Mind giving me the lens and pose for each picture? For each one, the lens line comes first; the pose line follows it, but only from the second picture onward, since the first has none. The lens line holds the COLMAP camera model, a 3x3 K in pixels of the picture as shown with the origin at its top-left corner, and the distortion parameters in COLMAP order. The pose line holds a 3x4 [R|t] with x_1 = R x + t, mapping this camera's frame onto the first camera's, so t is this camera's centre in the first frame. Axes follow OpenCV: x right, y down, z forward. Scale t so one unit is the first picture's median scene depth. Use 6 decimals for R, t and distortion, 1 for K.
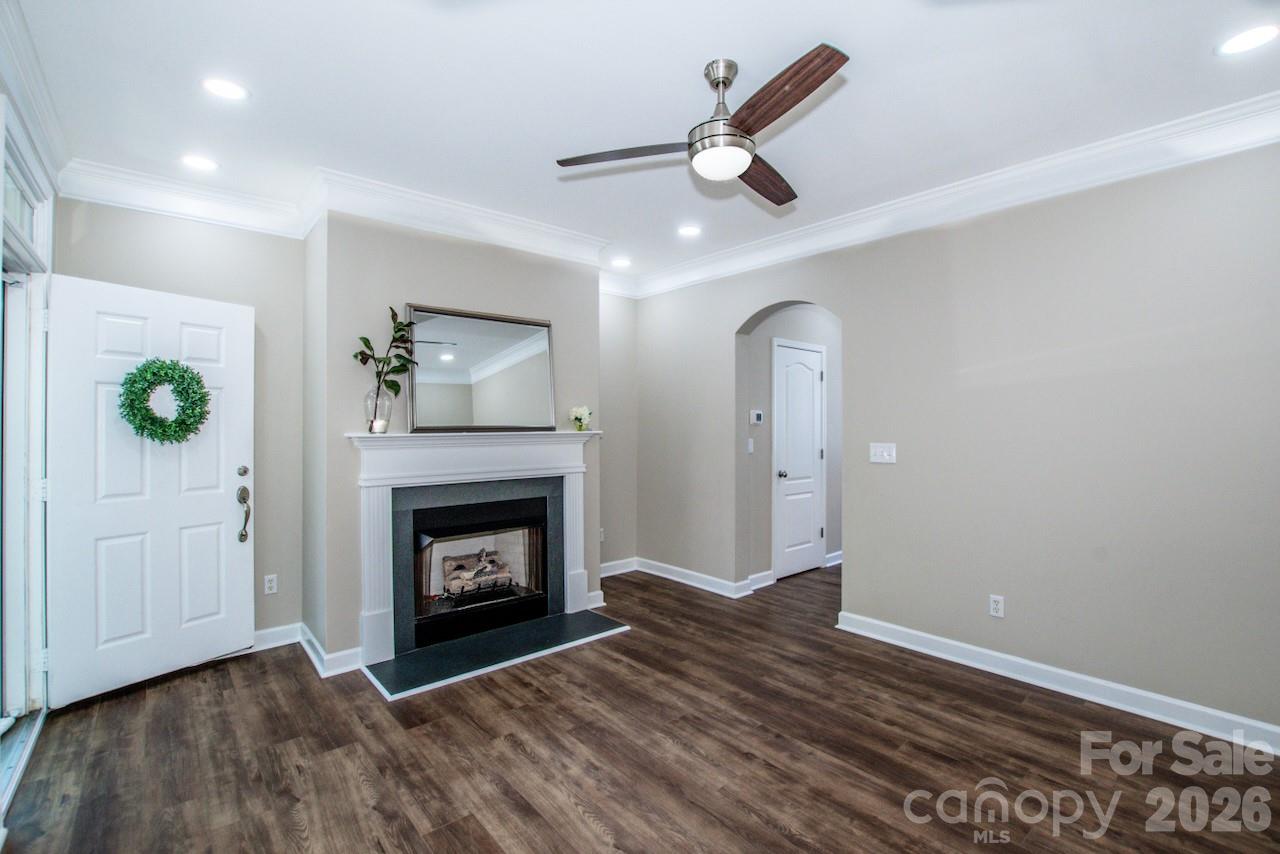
lens RADIAL K [[577.3, 0, 631.6], [0, 577.3, 414.9], [0, 0, 1]] dist [-0.027745, 0.004698]
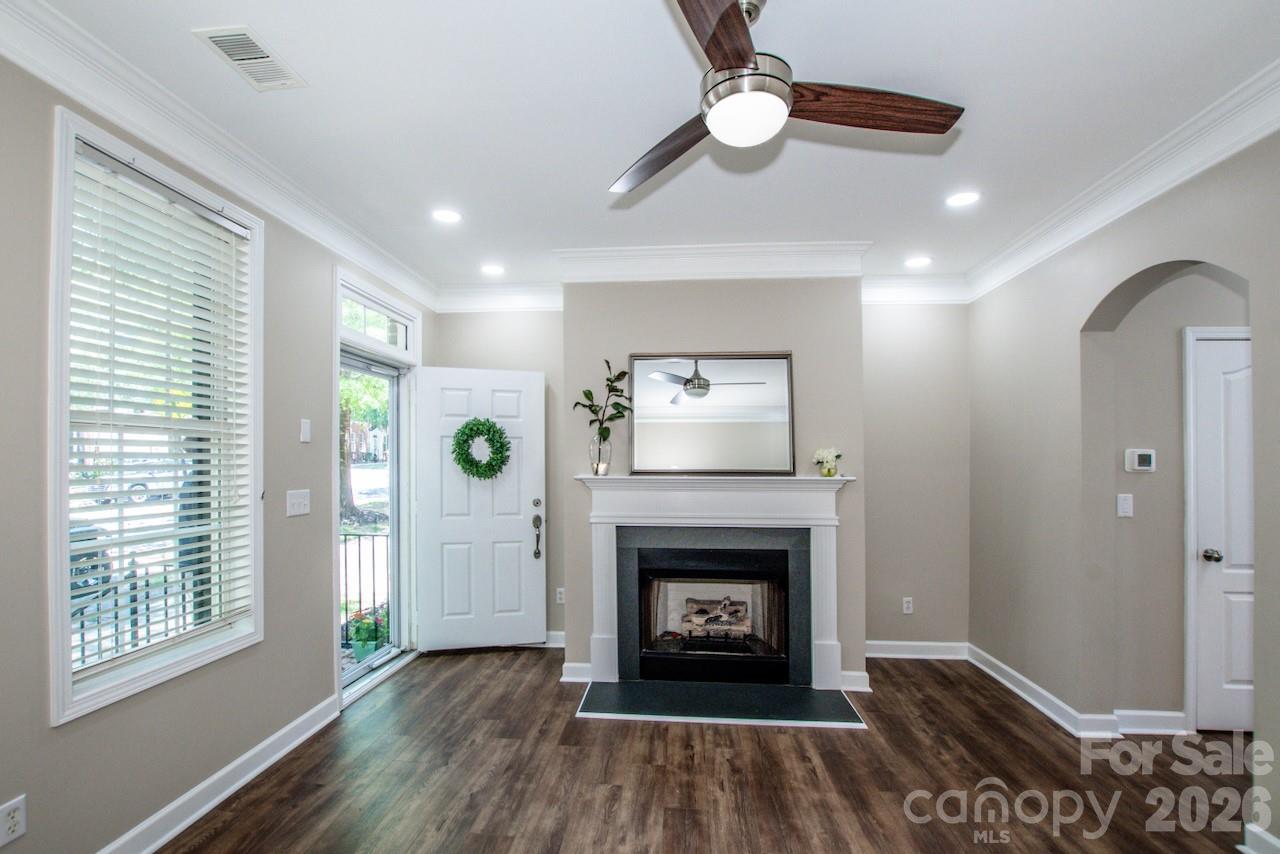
lens RADIAL K [[577.3, 0, 624.7], [0, 577.3, 457.5], [0, 0, 1]] dist [-0.027745, 0.004698]
pose [[0.696567, -0.000531, -0.717491, 0.390285], [0.006095, 0.999968, 0.005177, -0.007758], [0.717466, -0.007979, 0.696548, 0.256546]]
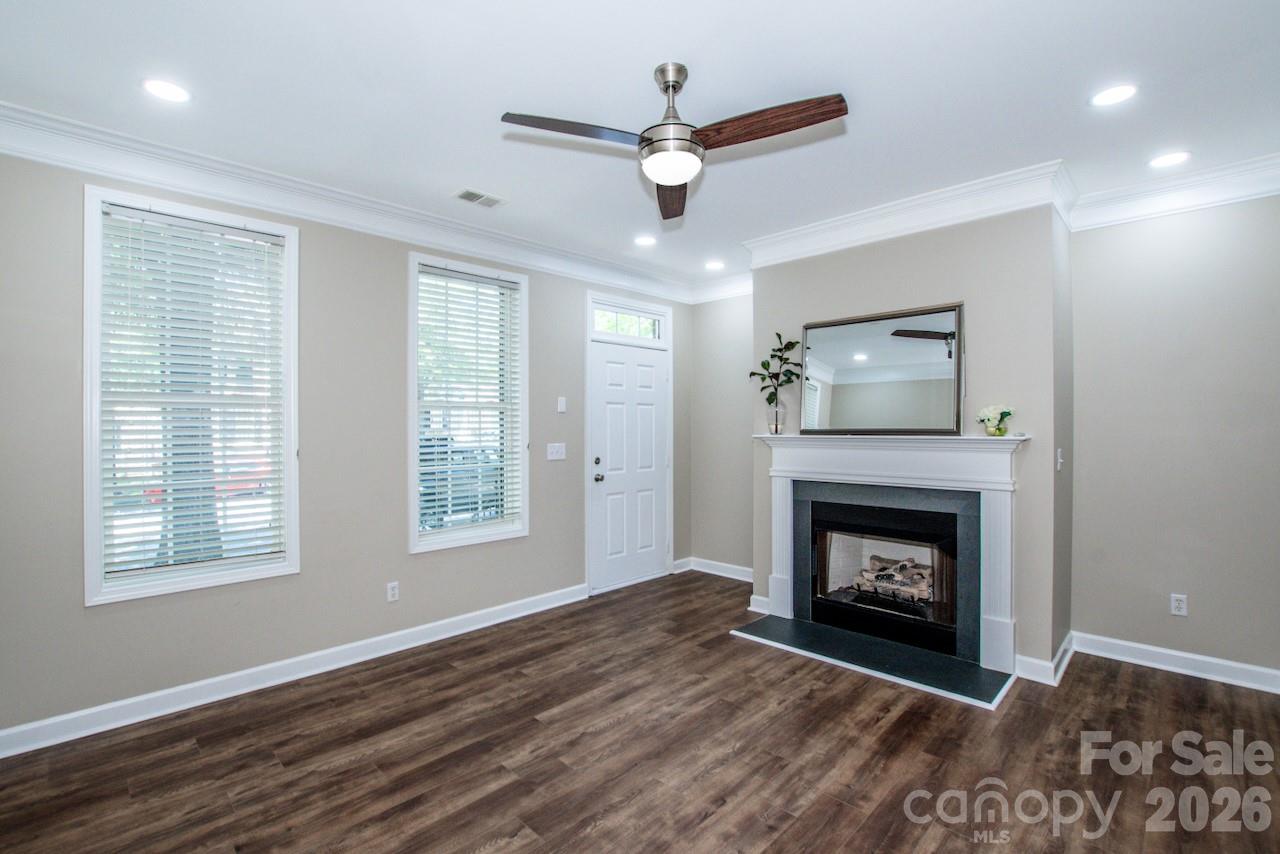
lens RADIAL K [[577.3, 0, 639.2], [0, 577.3, 427.7], [0, 0, 1]] dist [-0.027745, 0.004698]
pose [[0.082398, 0.003880, -0.996592, 0.795349], [0.022778, 0.999724, 0.005776, 0.002967], [0.996339, -0.023176, 0.082286, 0.598279]]
